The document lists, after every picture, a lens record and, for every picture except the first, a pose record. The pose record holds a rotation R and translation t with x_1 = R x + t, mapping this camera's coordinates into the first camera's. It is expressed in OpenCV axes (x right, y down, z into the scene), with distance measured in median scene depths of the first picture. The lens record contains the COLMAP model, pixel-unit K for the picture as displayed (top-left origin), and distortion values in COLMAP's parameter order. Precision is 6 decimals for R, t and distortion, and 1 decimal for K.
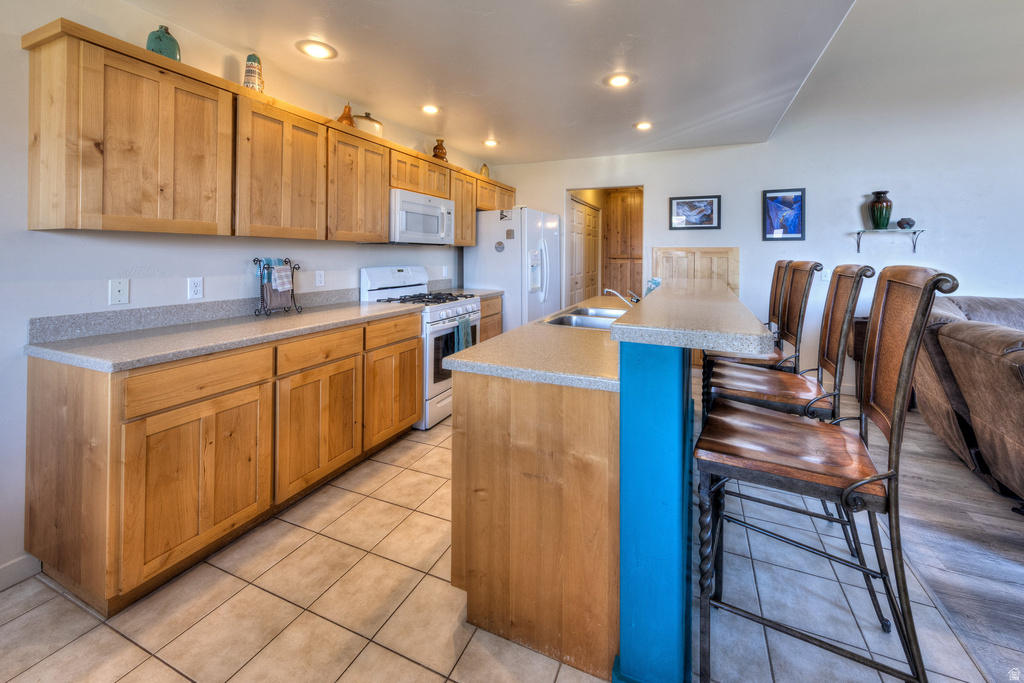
lens RADIAL K [[395.9, 0, 522.7], [0, 395.9, 254.0], [0, 0, 1]] dist [-0.006413, 0.000320]
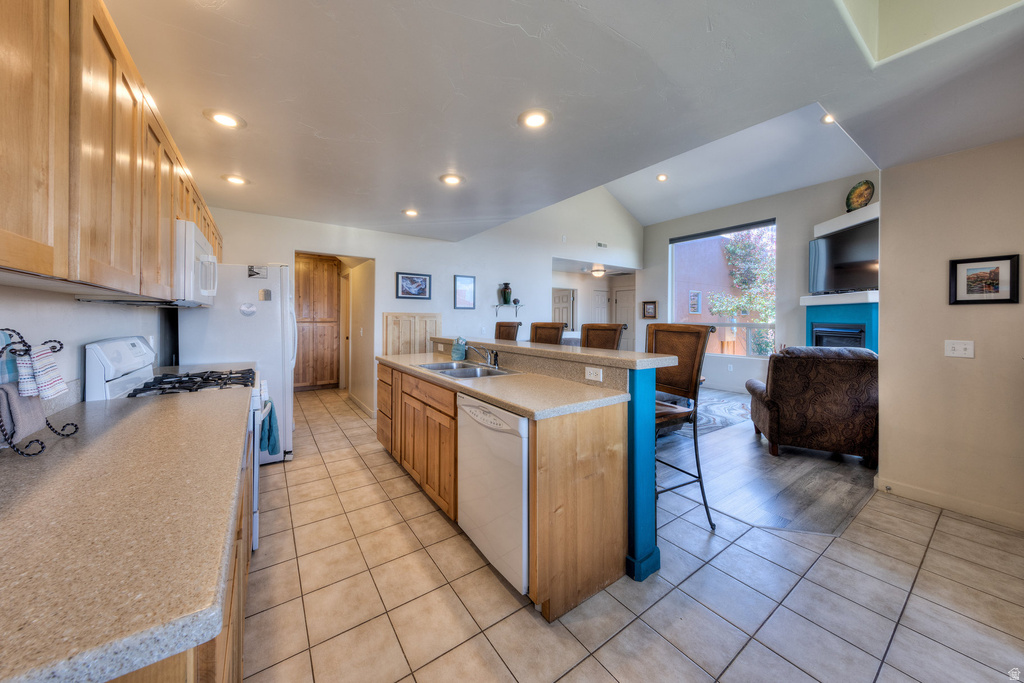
lens RADIAL K [[340.8, 0, 480.4], [0, 340.8, 317.2], [0, 0, 1]] dist [0.000048, -0.000041]
pose [[0.569198, 0.001140, 0.822200, -0.430623], [-0.003149, 0.999995, 0.000794, -0.004830], [-0.822195, -0.003042, 0.569198, 0.220818]]
